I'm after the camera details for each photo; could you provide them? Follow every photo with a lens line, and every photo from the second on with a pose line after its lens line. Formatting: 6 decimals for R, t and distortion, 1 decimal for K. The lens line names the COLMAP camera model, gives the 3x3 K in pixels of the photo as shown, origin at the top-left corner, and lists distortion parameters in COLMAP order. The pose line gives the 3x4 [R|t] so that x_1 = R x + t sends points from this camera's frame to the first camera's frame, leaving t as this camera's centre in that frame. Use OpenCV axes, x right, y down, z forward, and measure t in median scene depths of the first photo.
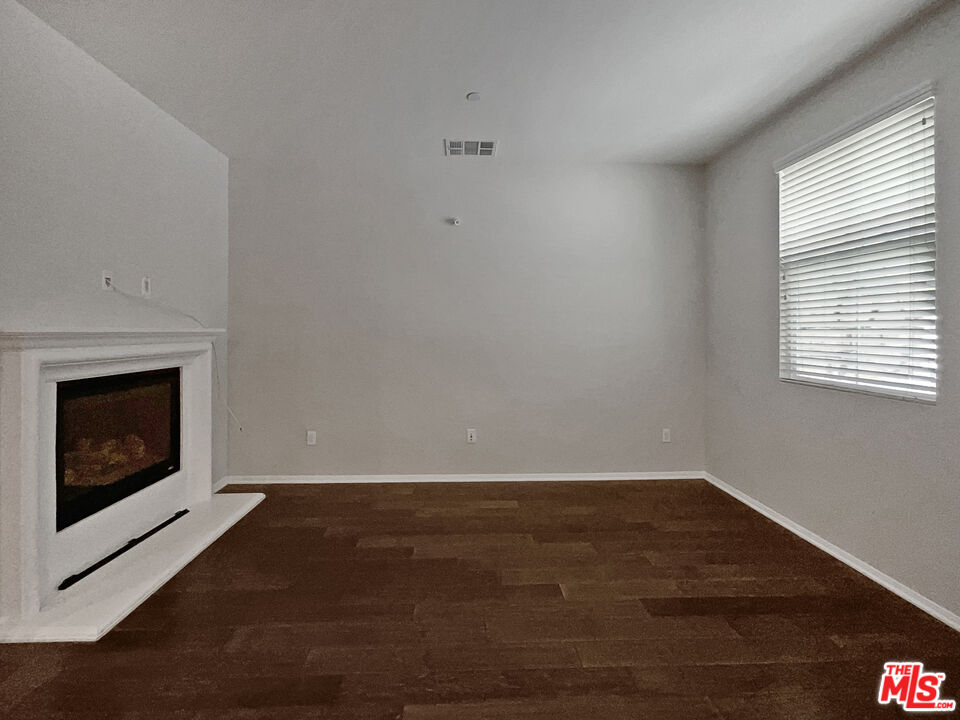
lens RADIAL K [[403.6, 0, 476.2], [0, 403.6, 328.1], [0, 0, 1]] dist [-0.001084, -0.000474]
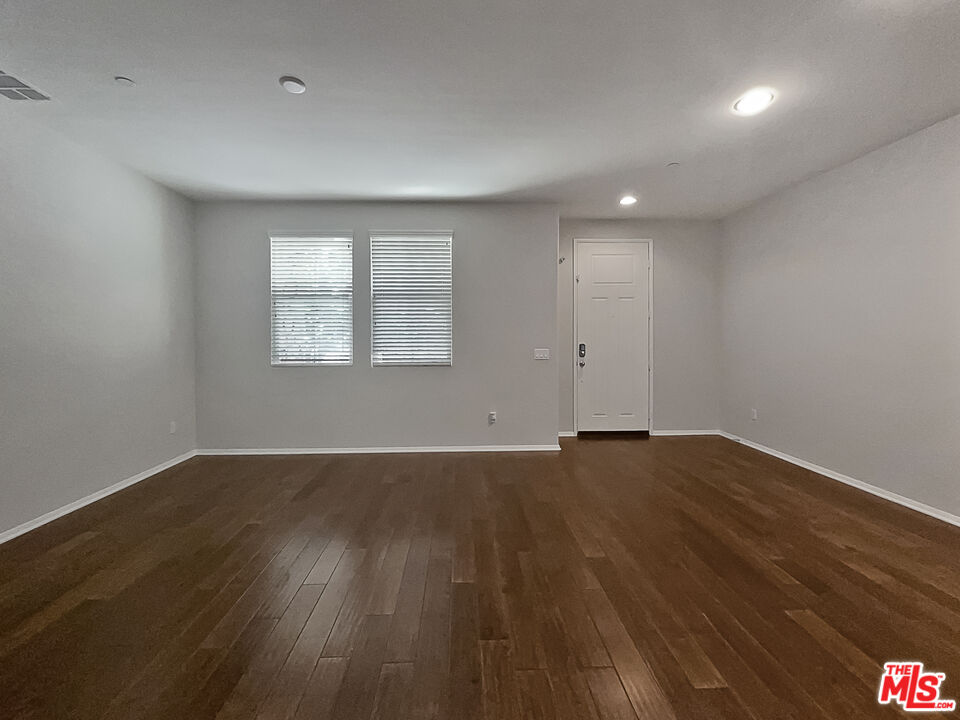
lens RADIAL K [[398.5, 0, 478.0], [0, 398.5, 334.6], [0, 0, 1]] dist [-0.001236, 0.000005]
pose [[0.004953, -0.002161, 0.999985, -0.832108], [-0.007794, 0.999967, 0.002199, -0.008195], [-0.999957, -0.007805, 0.004936, 0.167476]]
